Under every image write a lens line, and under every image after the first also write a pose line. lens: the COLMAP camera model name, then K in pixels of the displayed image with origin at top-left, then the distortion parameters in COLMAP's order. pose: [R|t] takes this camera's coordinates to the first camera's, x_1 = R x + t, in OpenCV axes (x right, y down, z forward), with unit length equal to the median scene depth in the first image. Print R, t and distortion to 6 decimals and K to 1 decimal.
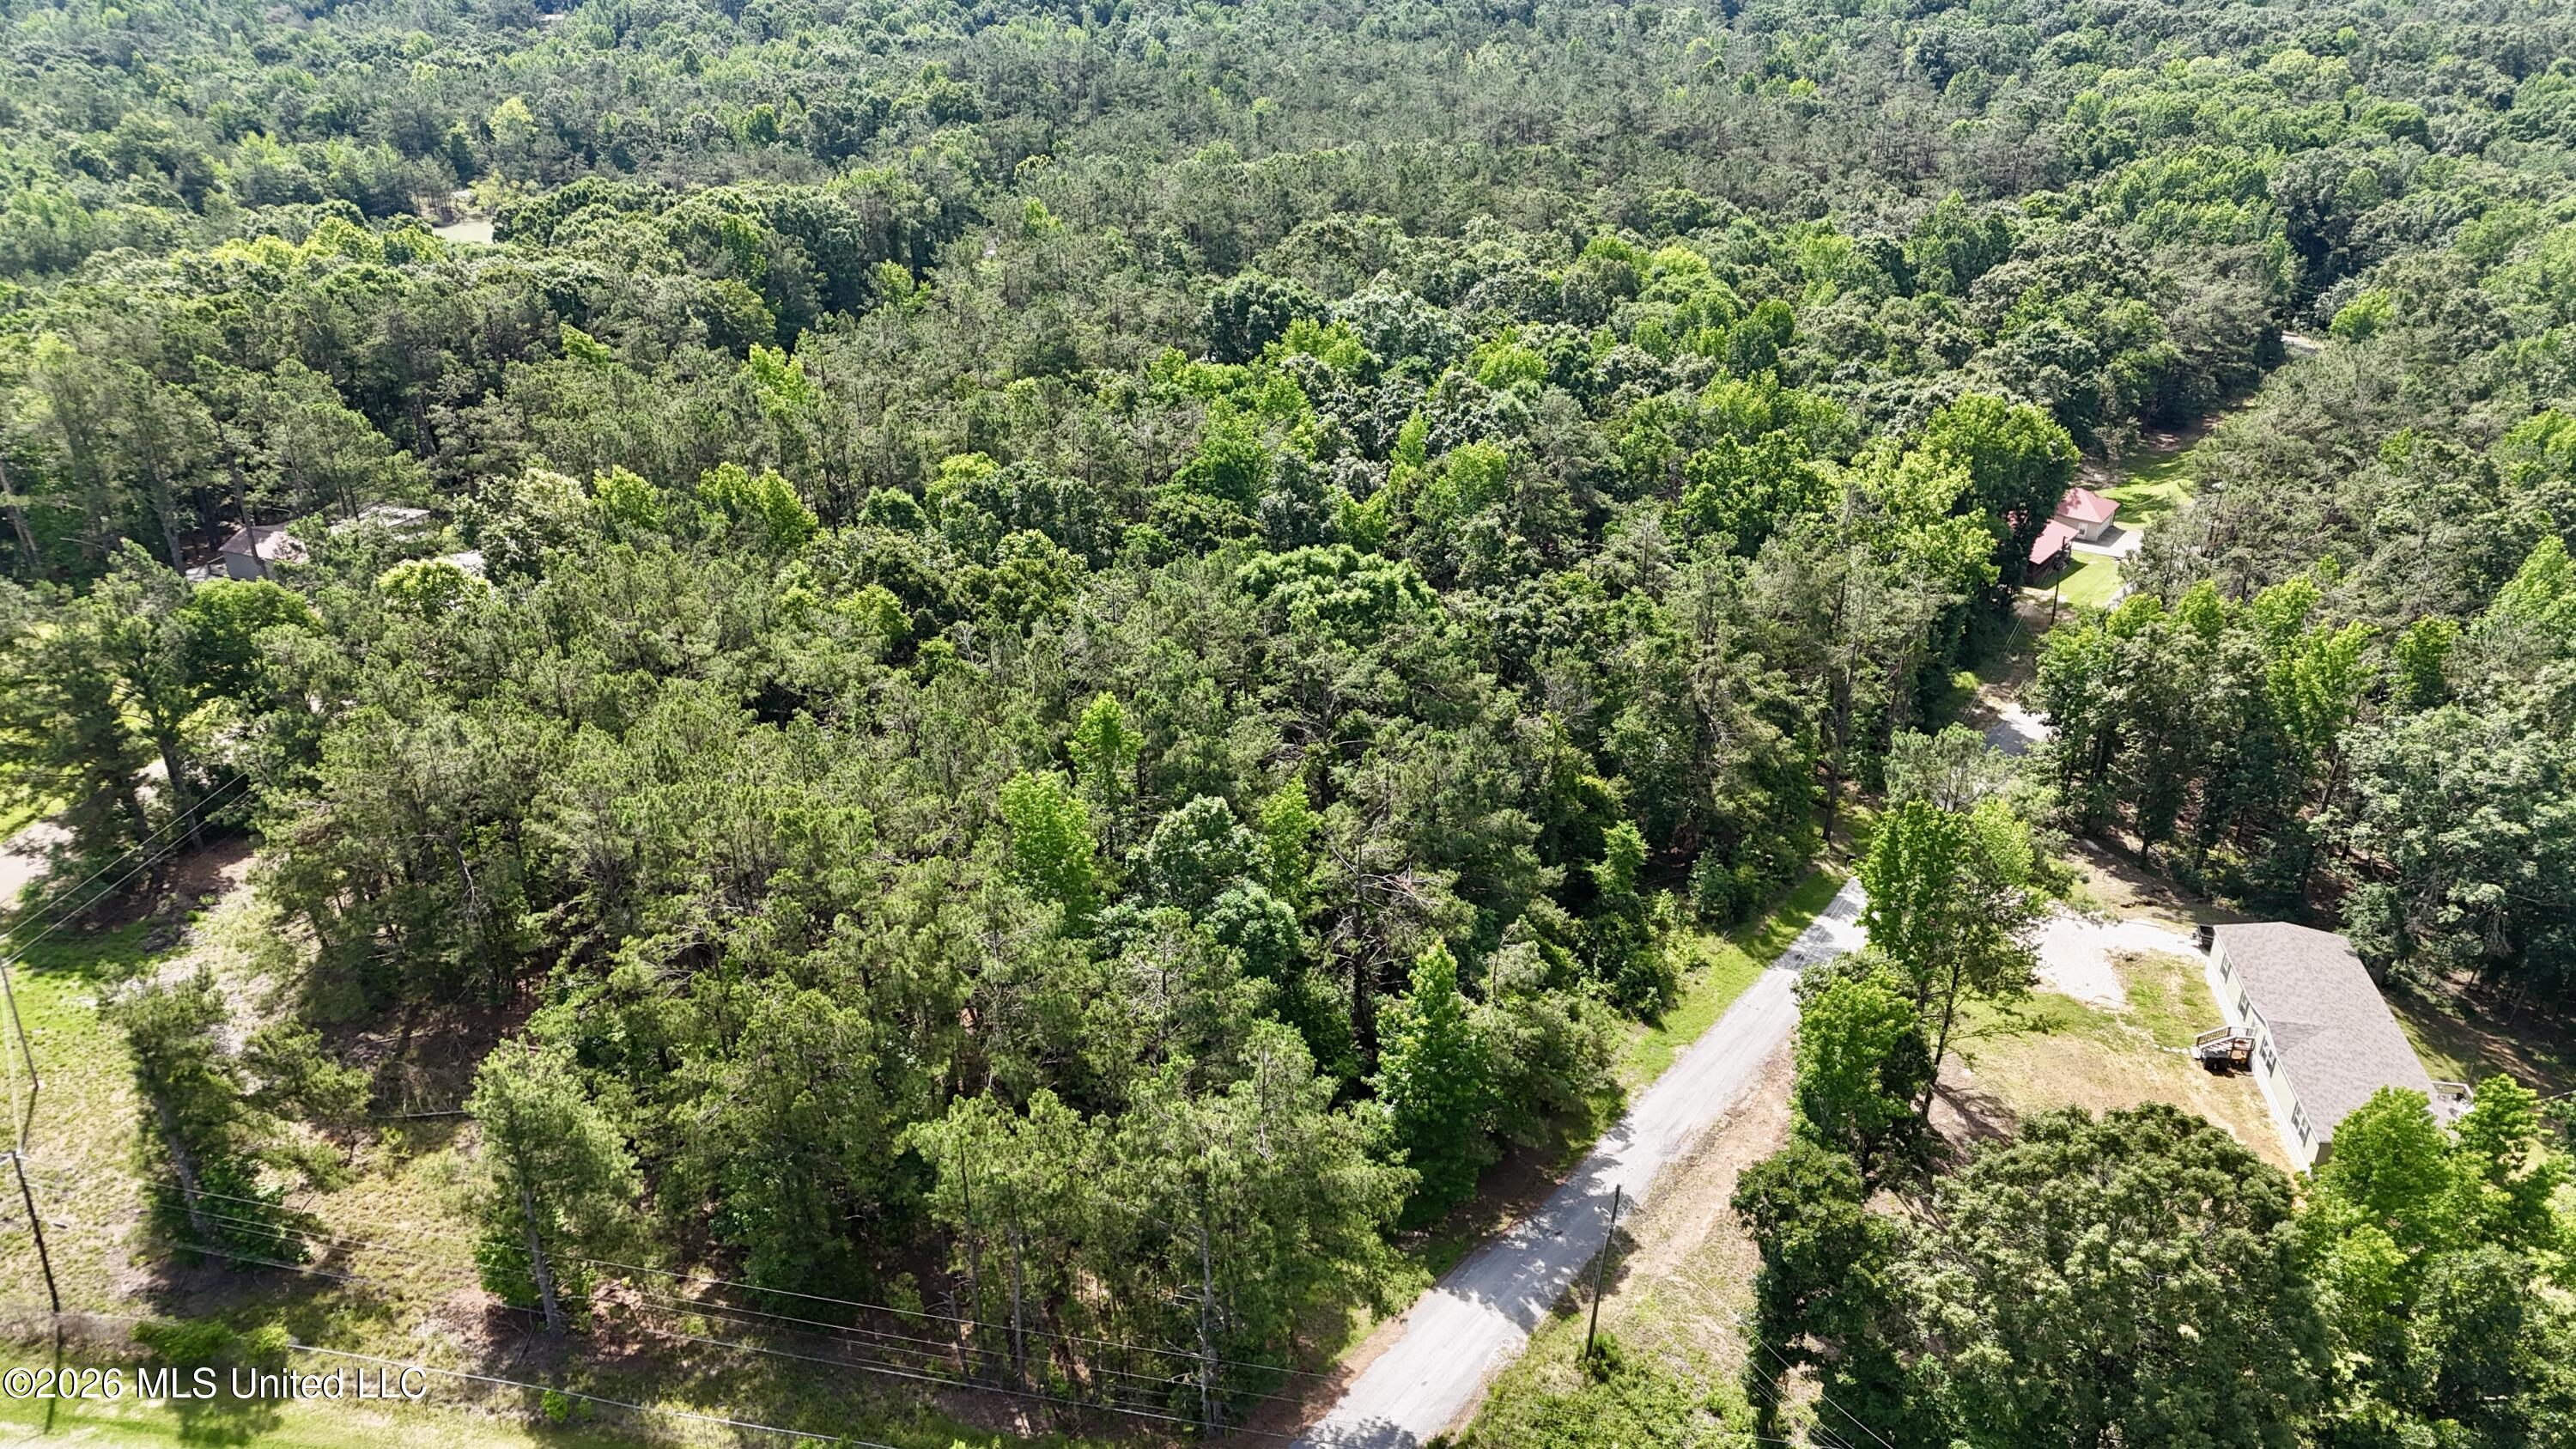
lens RADIAL K [[1837.1, 0, 1294.4], [0, 1837.1, 733.5], [0, 0, 1]] dist [0.059718, -0.054390]
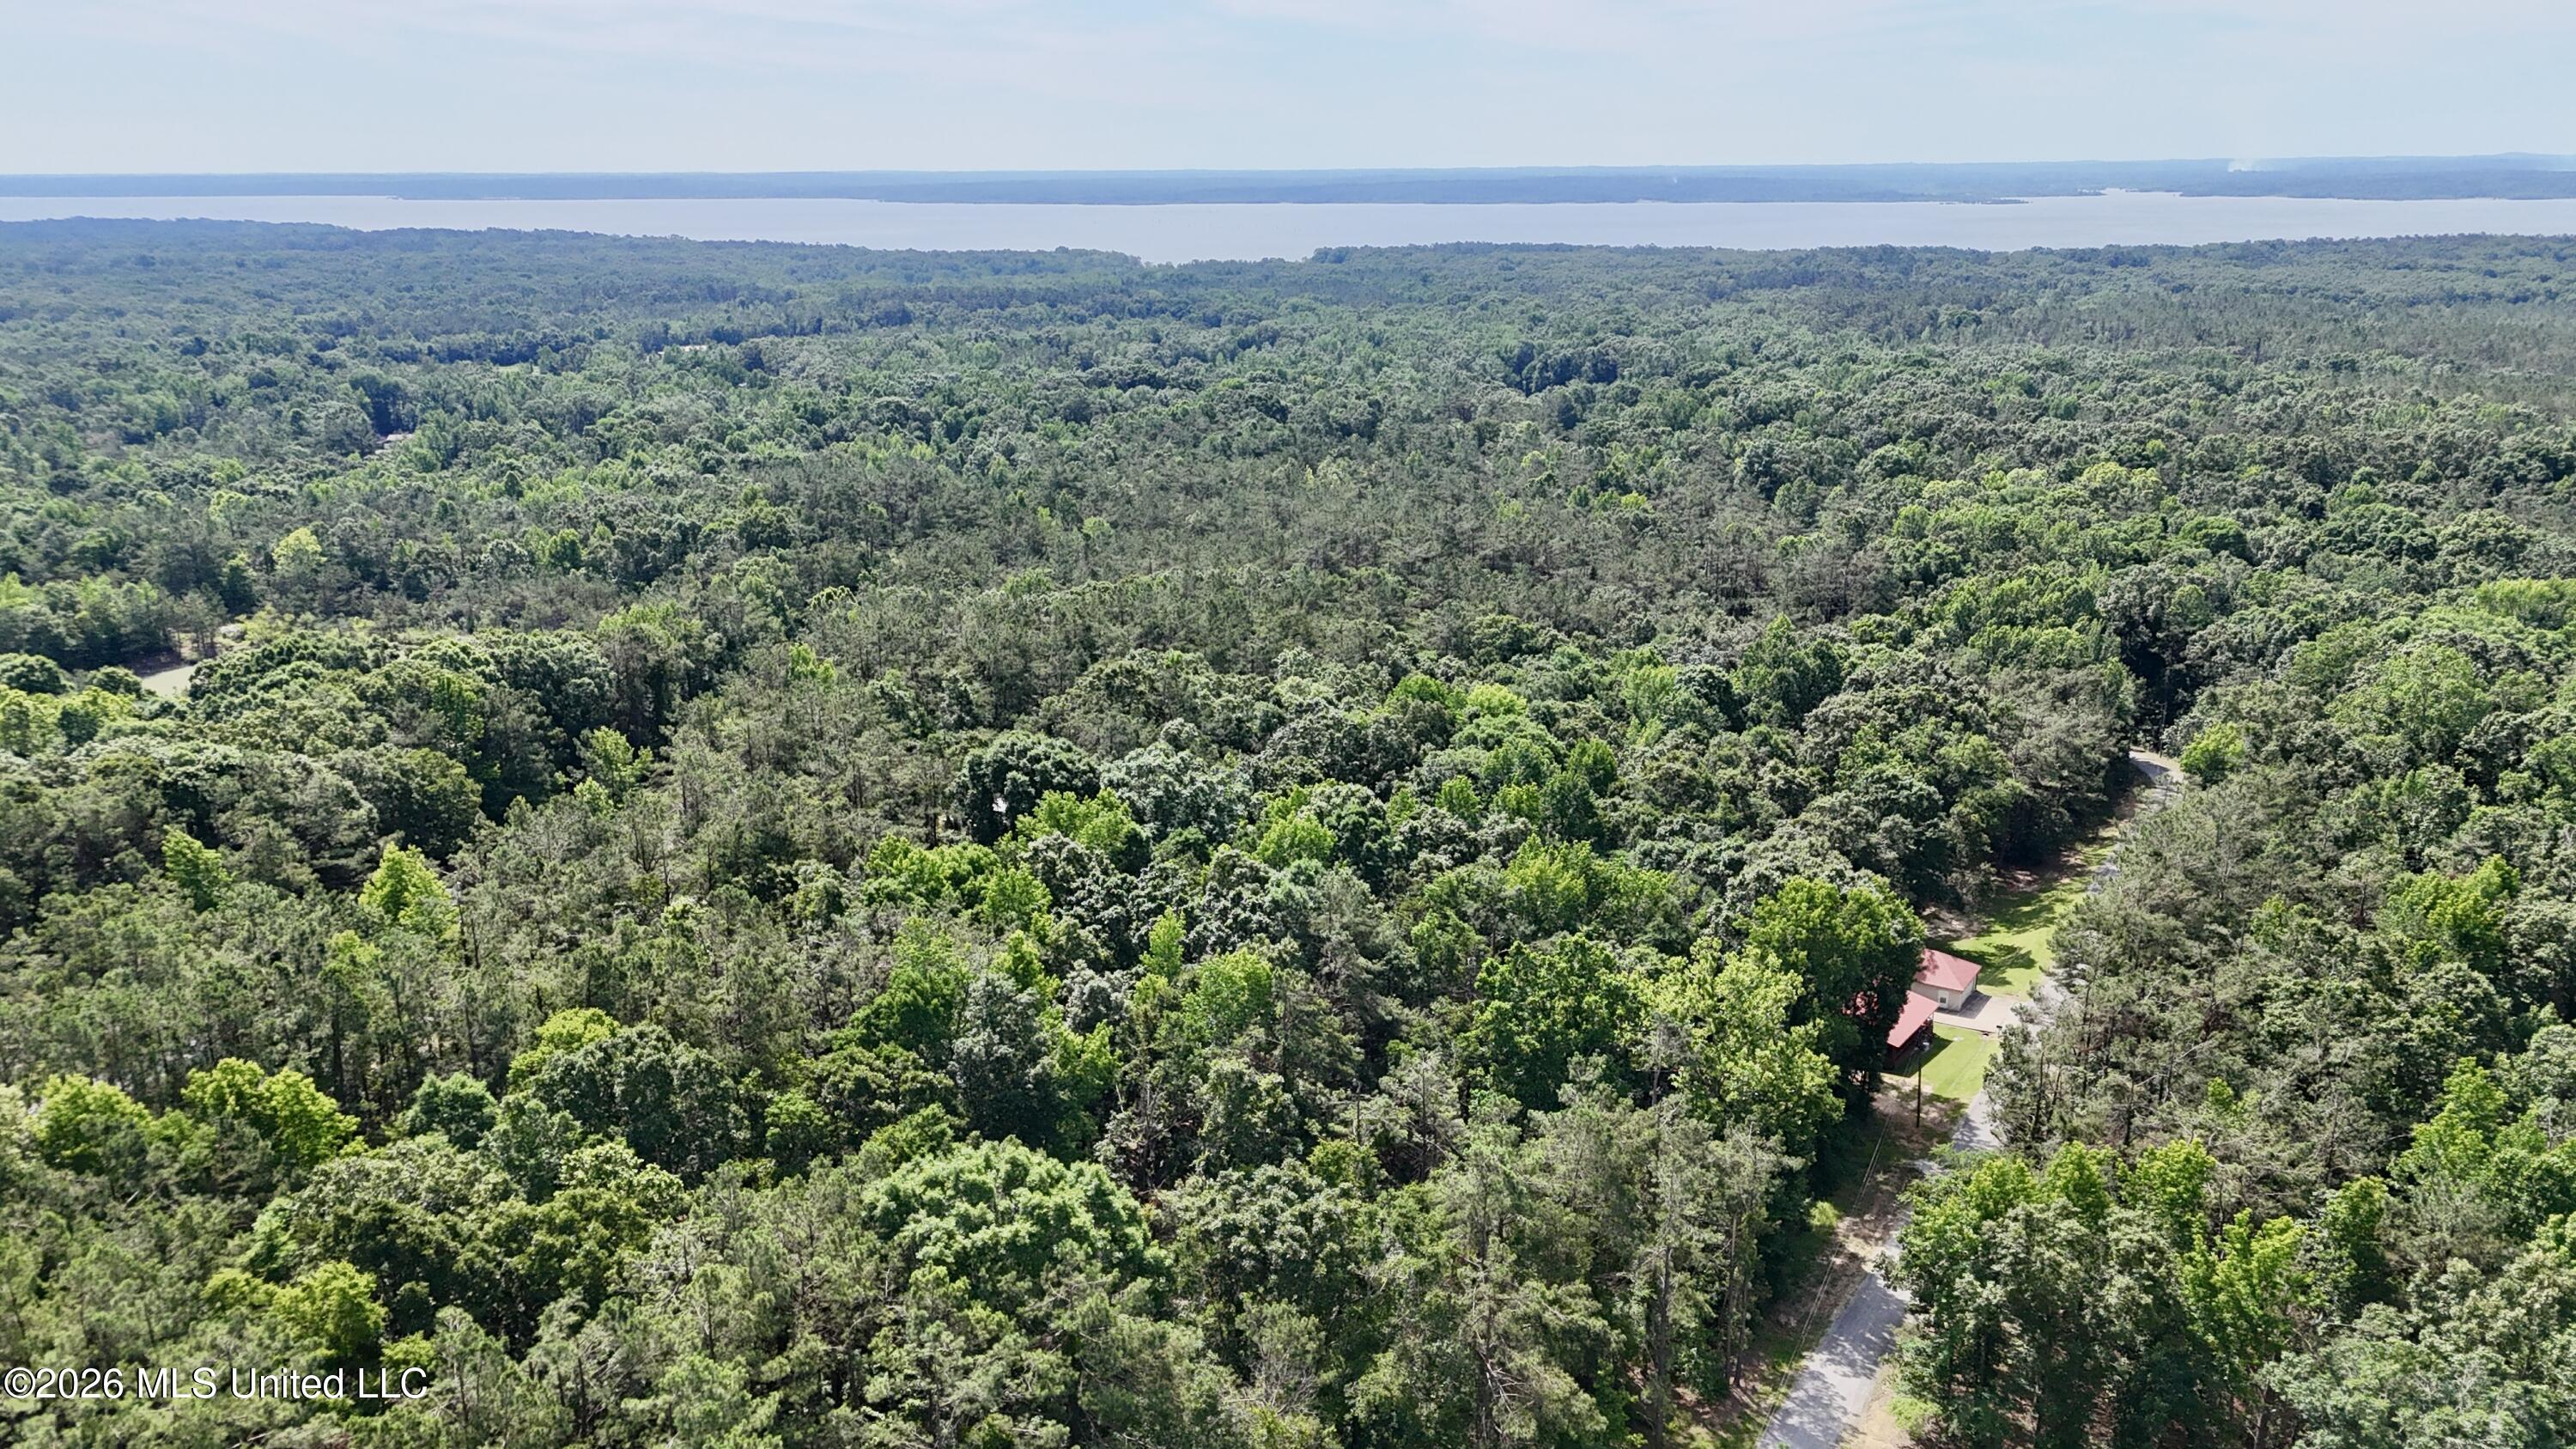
lens RADIAL K [[1837.1, 0, 1294.4], [0, 1837.1, 733.5], [0, 0, 1]] dist [0.059718, -0.054390]
pose [[0.998221, -0.019013, 0.056503, 0.054447], [0.029716, 0.980329, -0.195118, -0.060867], [-0.051682, 0.196450, 0.979151, 0.097703]]
